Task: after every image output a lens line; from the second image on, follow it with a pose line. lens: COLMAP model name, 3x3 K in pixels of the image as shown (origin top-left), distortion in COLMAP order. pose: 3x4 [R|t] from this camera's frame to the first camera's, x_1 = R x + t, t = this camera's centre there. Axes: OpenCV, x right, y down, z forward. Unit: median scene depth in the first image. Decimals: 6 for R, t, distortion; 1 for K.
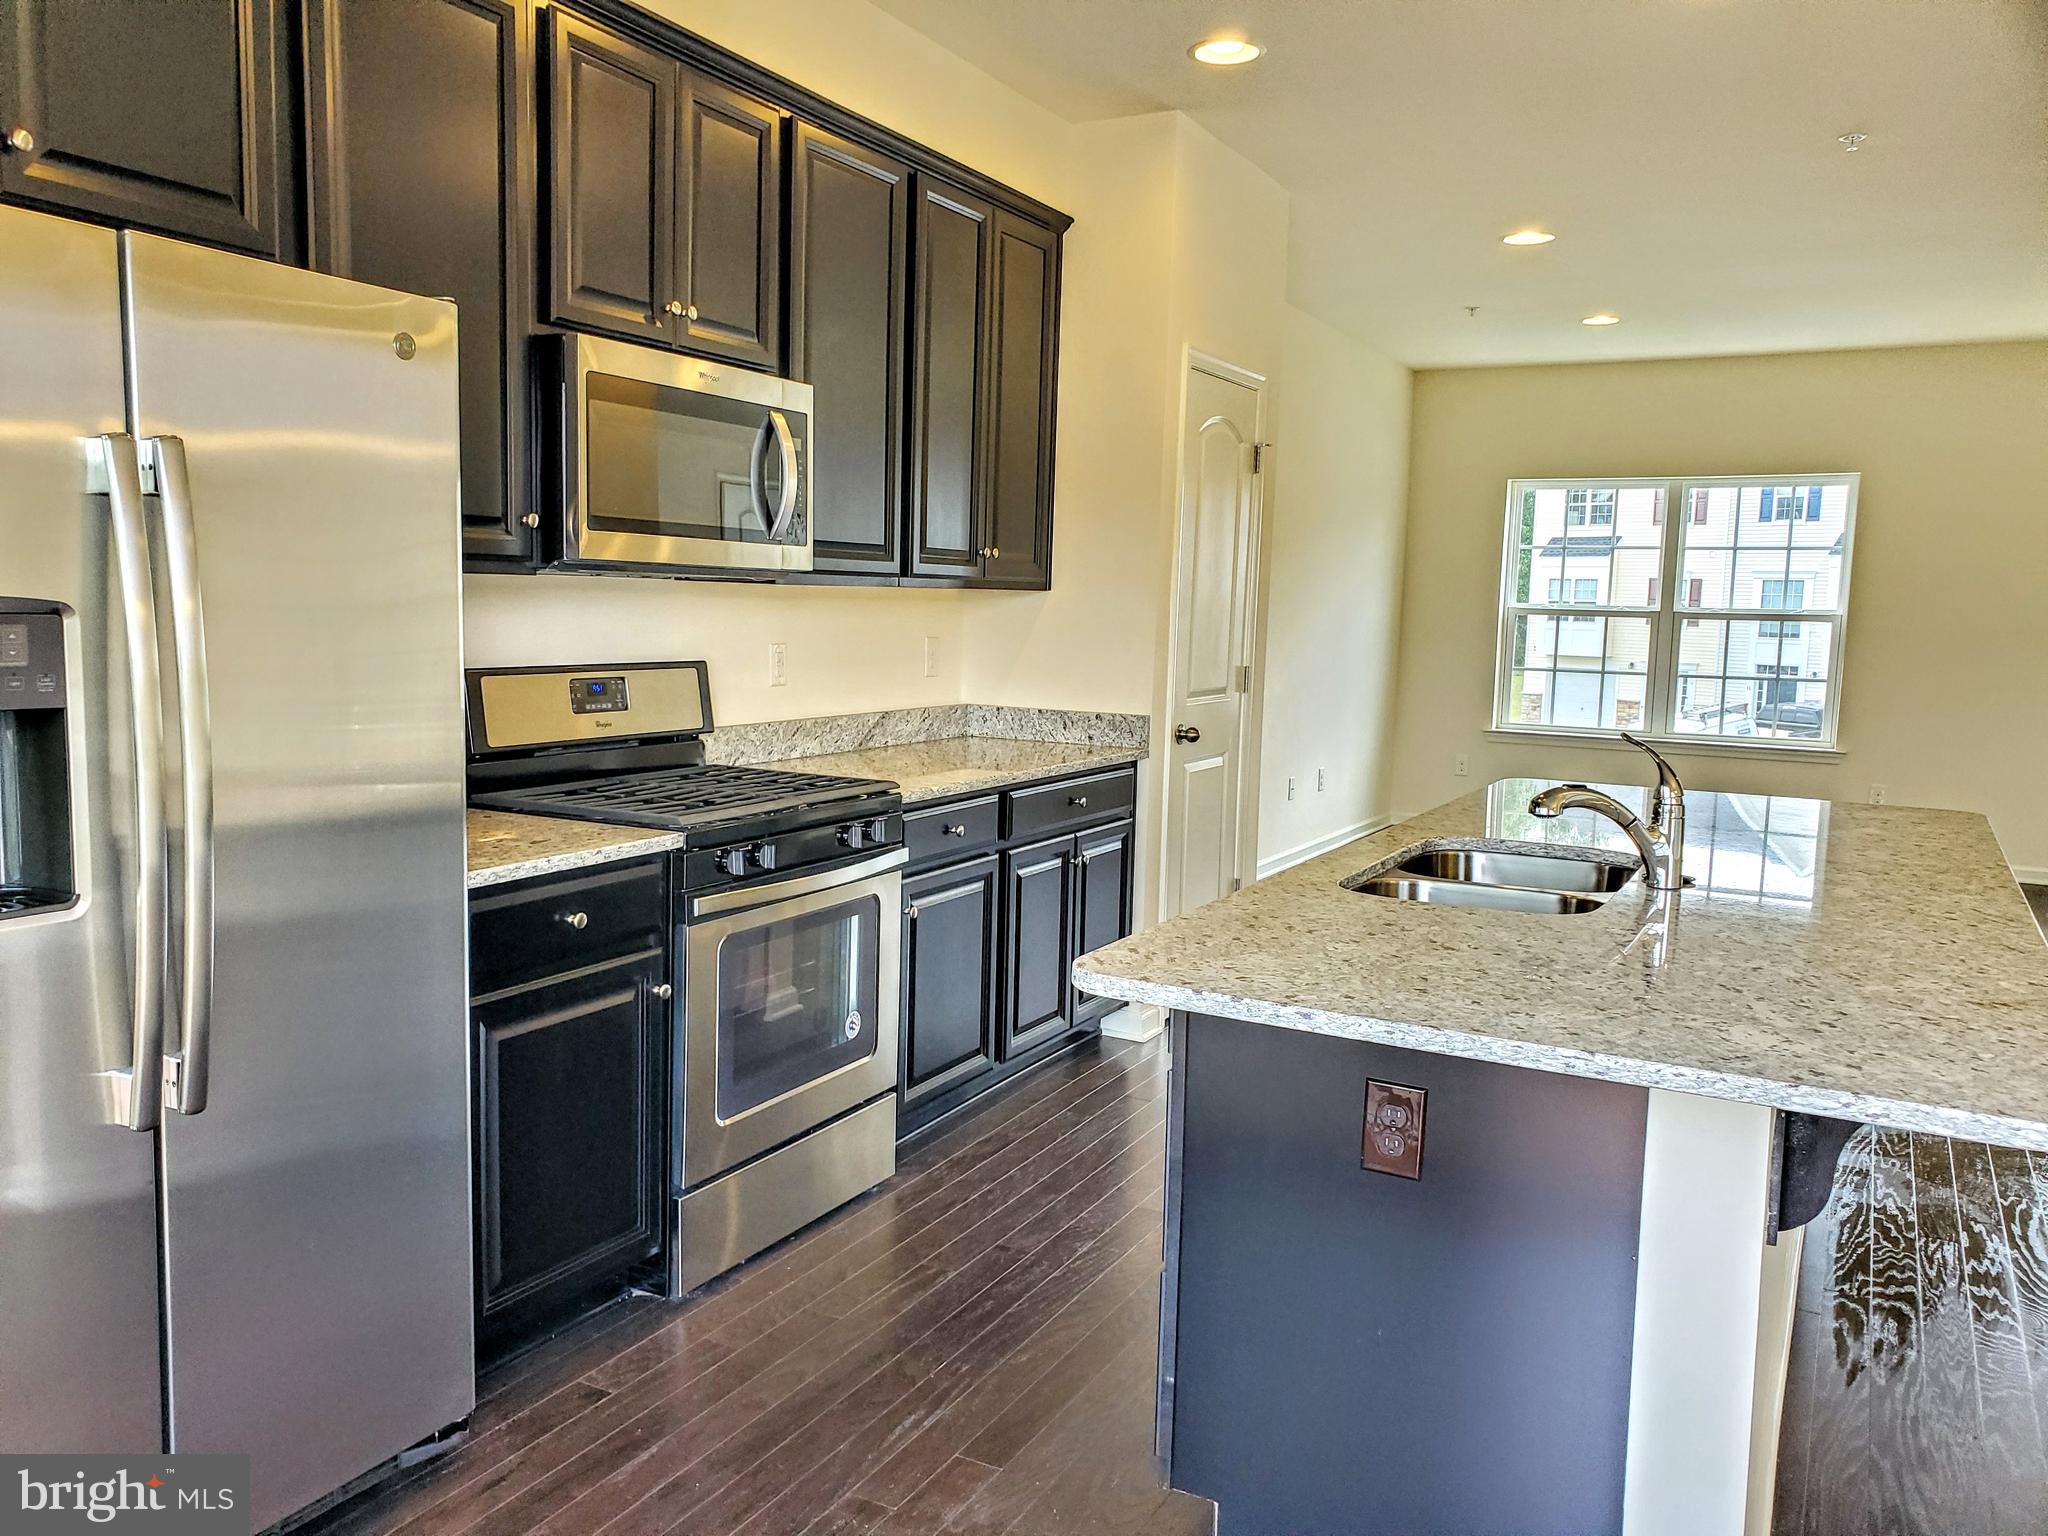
lens RADIAL K [[1584.4, 0, 1024.0], [0, 1584.4, 768.0], [0, 0, 1]] dist [0.018870, 0.000878]
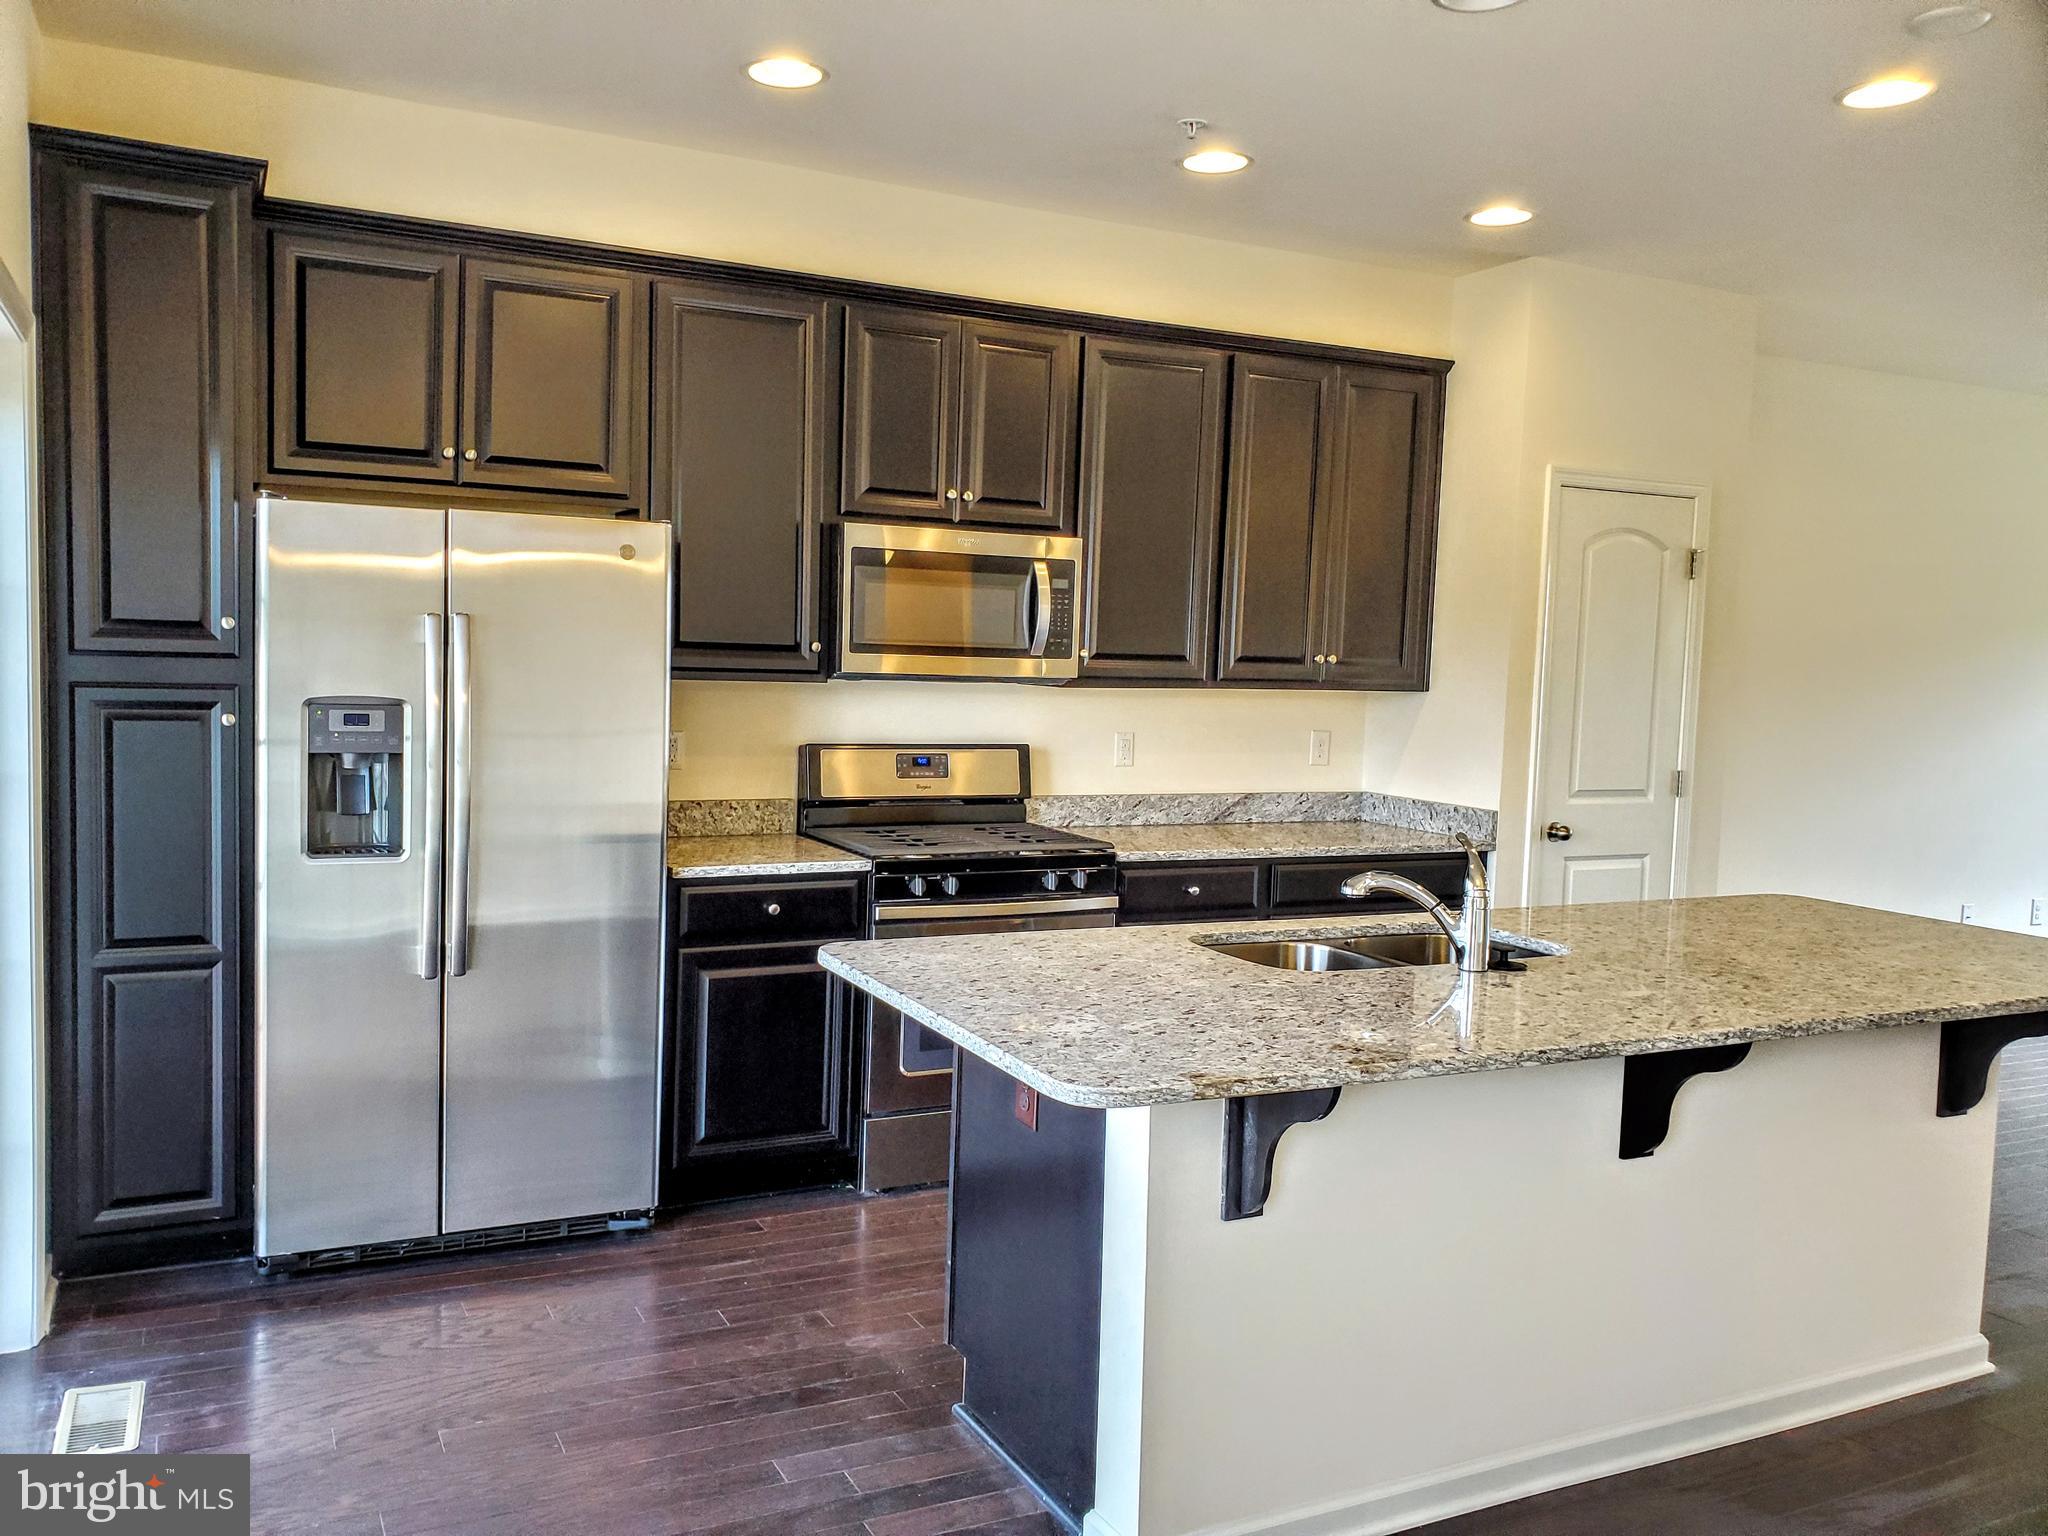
lens RADIAL K [[1555.1, 0, 1024.0], [0, 1555.1, 768.0], [0, 0, 1]] dist [0.089180, 0.000566]
pose [[0.816813, 0.041600, -0.575400, 0.557835], [-0.072799, 0.996856, -0.031271, -0.006987], [0.572291, 0.067431, 0.817274, -0.070541]]
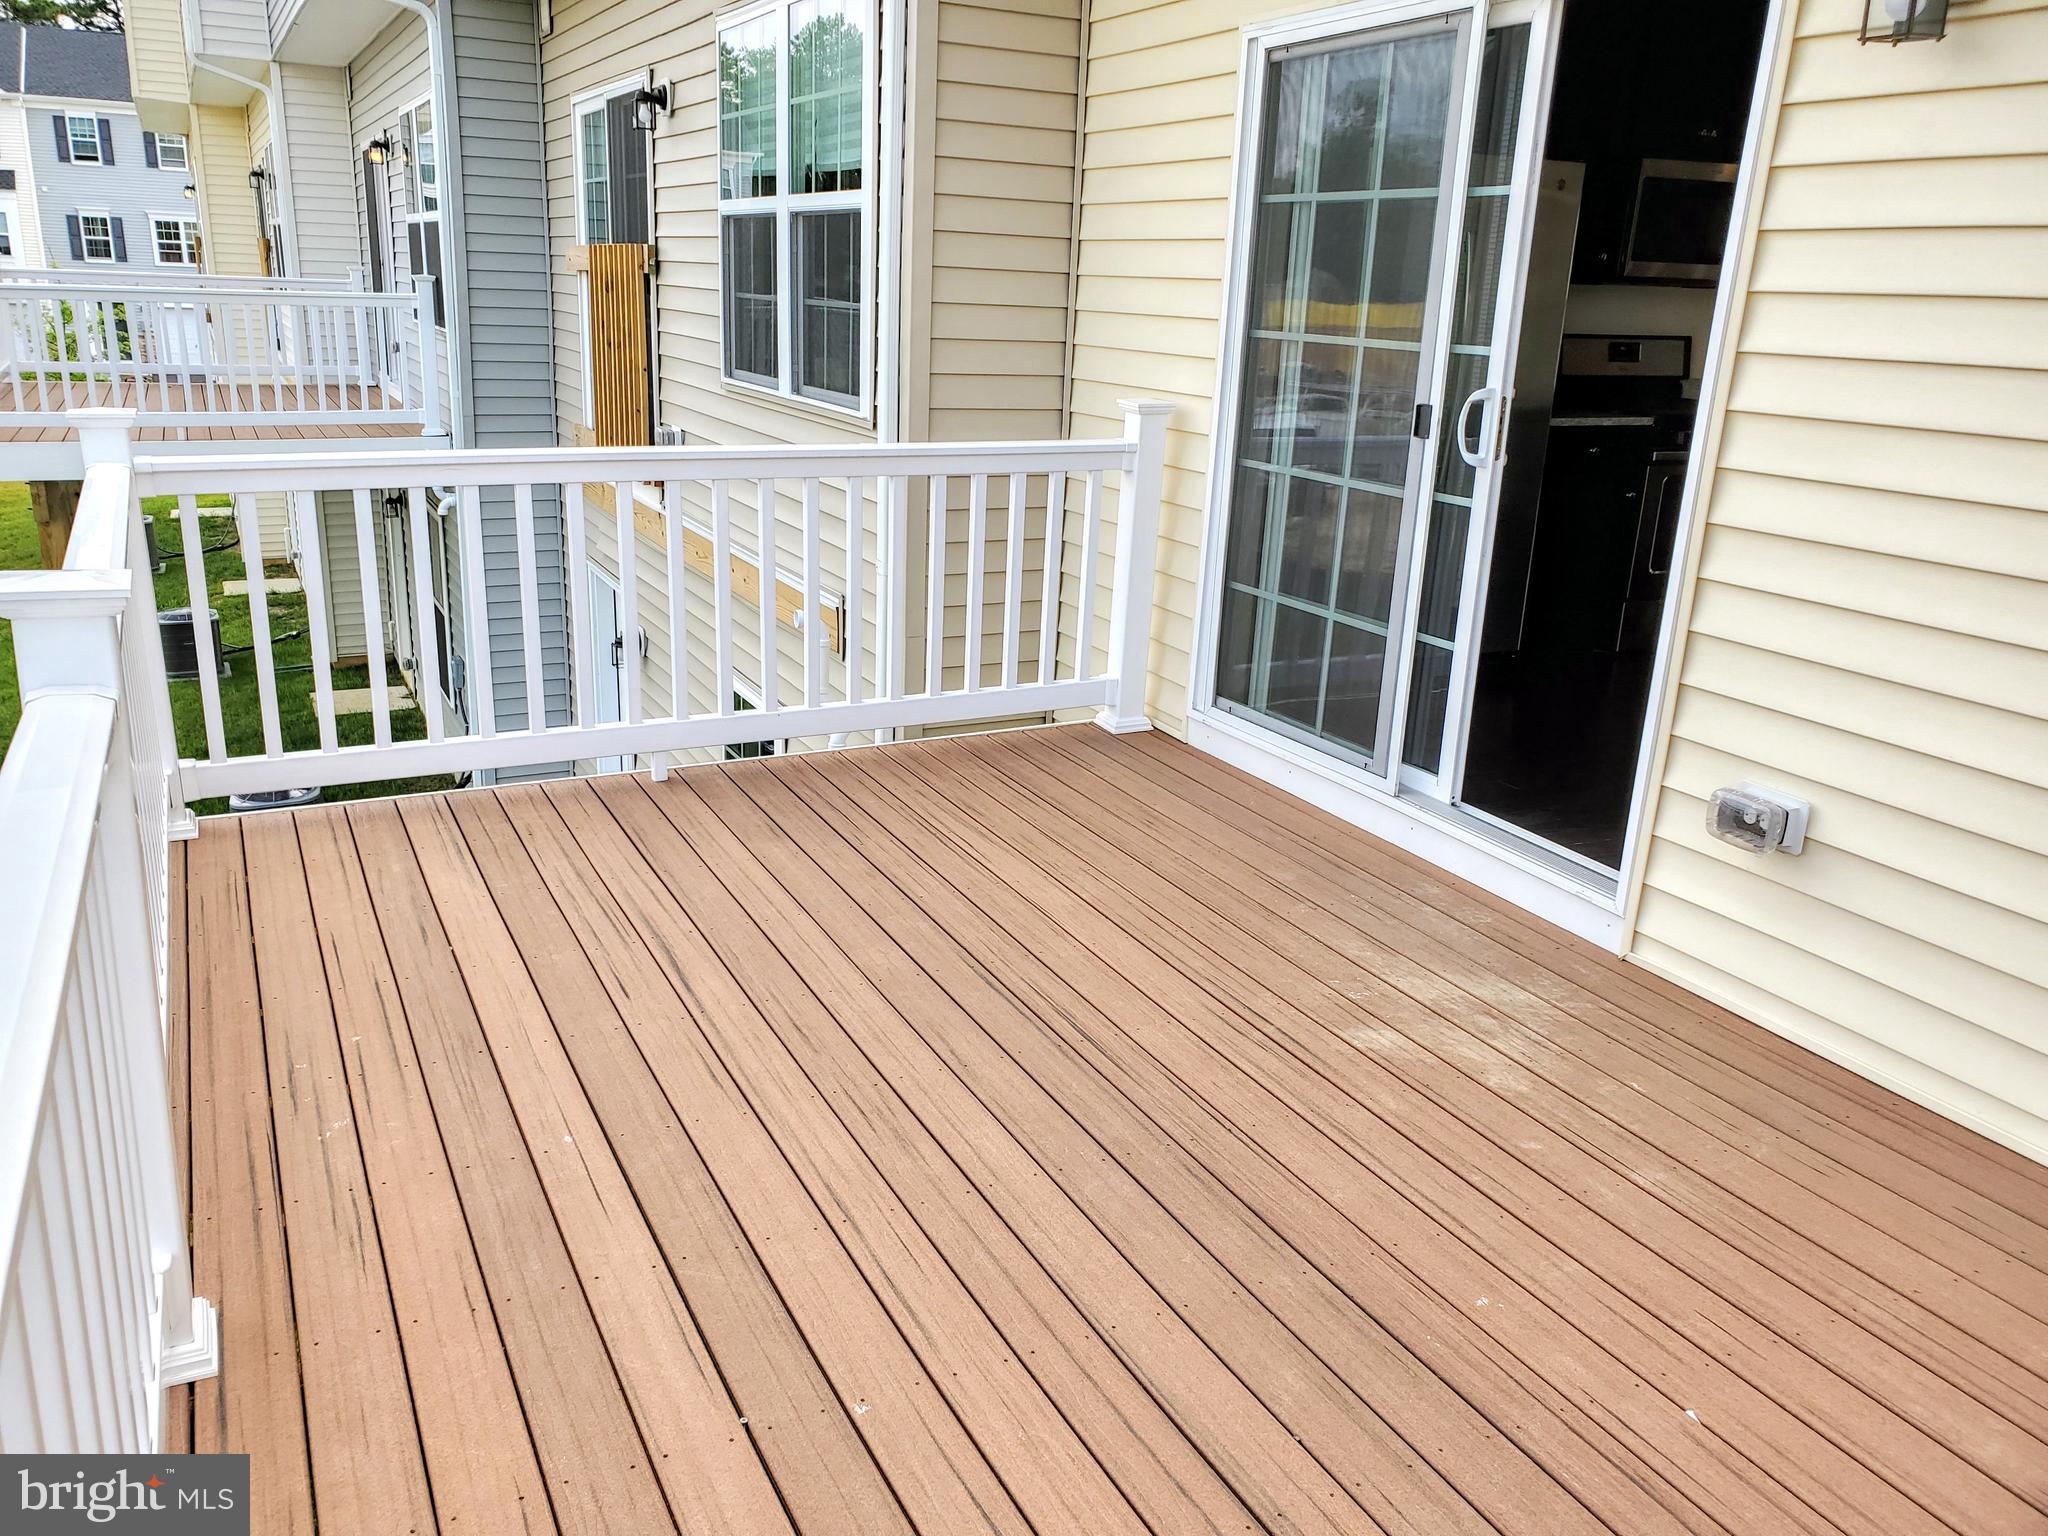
lens RADIAL K [[1584.4, 0, 1024.0], [0, 1584.4, 768.0], [0, 0, 1]] dist [0.018870, 0.000878]
pose [[0.818332, 0.182453, -0.545017, 0.235199], [-0.080328, 0.975275, 0.205878, 0.092237], [0.569105, -0.124696, 0.812755, -0.878255]]
